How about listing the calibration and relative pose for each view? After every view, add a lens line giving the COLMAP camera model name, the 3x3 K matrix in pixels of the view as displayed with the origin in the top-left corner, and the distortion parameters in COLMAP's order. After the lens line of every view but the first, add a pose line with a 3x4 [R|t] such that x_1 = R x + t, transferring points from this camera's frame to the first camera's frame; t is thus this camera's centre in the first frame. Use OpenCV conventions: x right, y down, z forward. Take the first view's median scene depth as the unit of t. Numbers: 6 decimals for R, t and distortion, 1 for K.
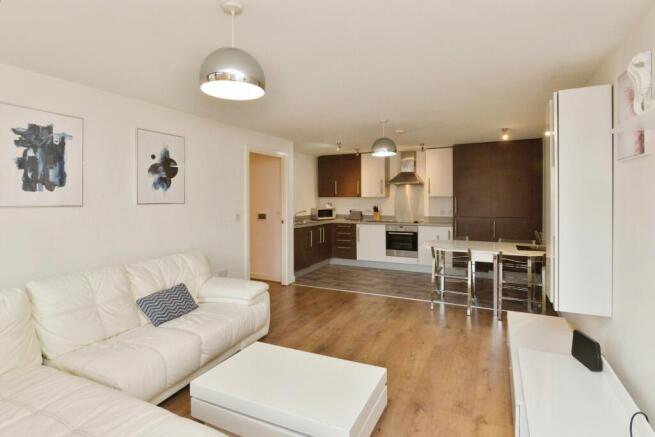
lens RADIAL K [[327.2, 0, 318.1], [0, 327.2, 199.2], [0, 0, 1]] dist [0.000903, -0.000119]
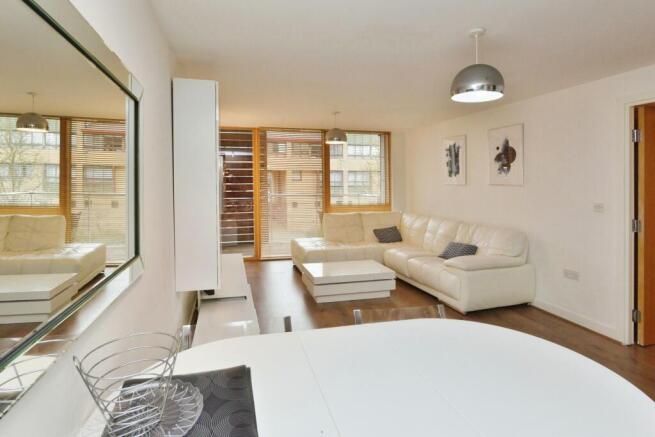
lens RADIAL K [[332.3, 0, 308.5], [0, 332.3, 166.9], [0, 0, 1]] dist [0.000779, 0.000017]
pose [[-0.745194, -0.019655, -0.666558, 0.934796], [0.000521, 0.999548, -0.030057, -0.017708], [0.666847, -0.022745, -0.744847, 1.496802]]
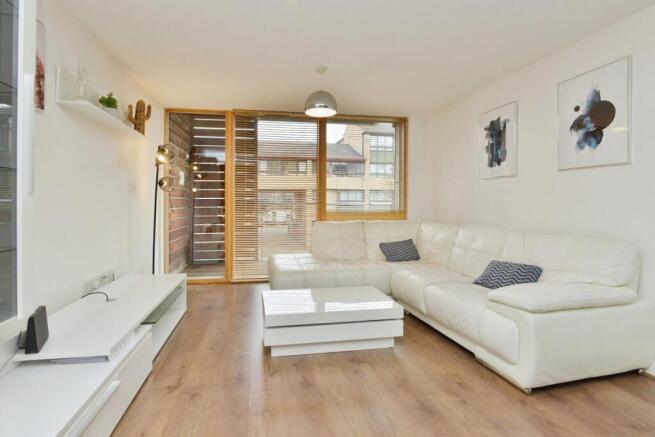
lens RADIAL K [[327.2, 0, 318.1], [0, 327.2, 199.2], [0, 0, 1]] dist [0.000903, -0.000119]
pose [[-0.776630, -0.004262, -0.629943, 0.478340], [-0.004387, 0.999989, -0.001357, 0.092710], [0.629942, 0.001709, -0.776640, 1.235804]]
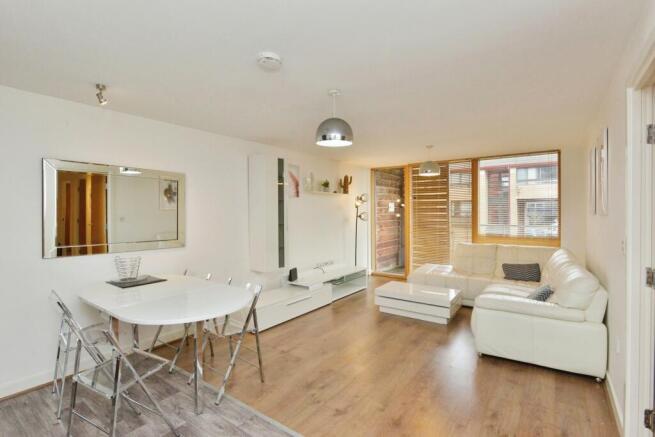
lens RADIAL K [[327.2, 0, 318.1], [0, 327.2, 199.2], [0, 0, 1]] dist [0.000903, -0.000119]
pose [[-0.989932, 0.016970, 0.140523, 0.170868], [0.013336, 0.999553, -0.026765, -0.014444], [-0.140915, -0.024622, -0.989716, 2.047302]]
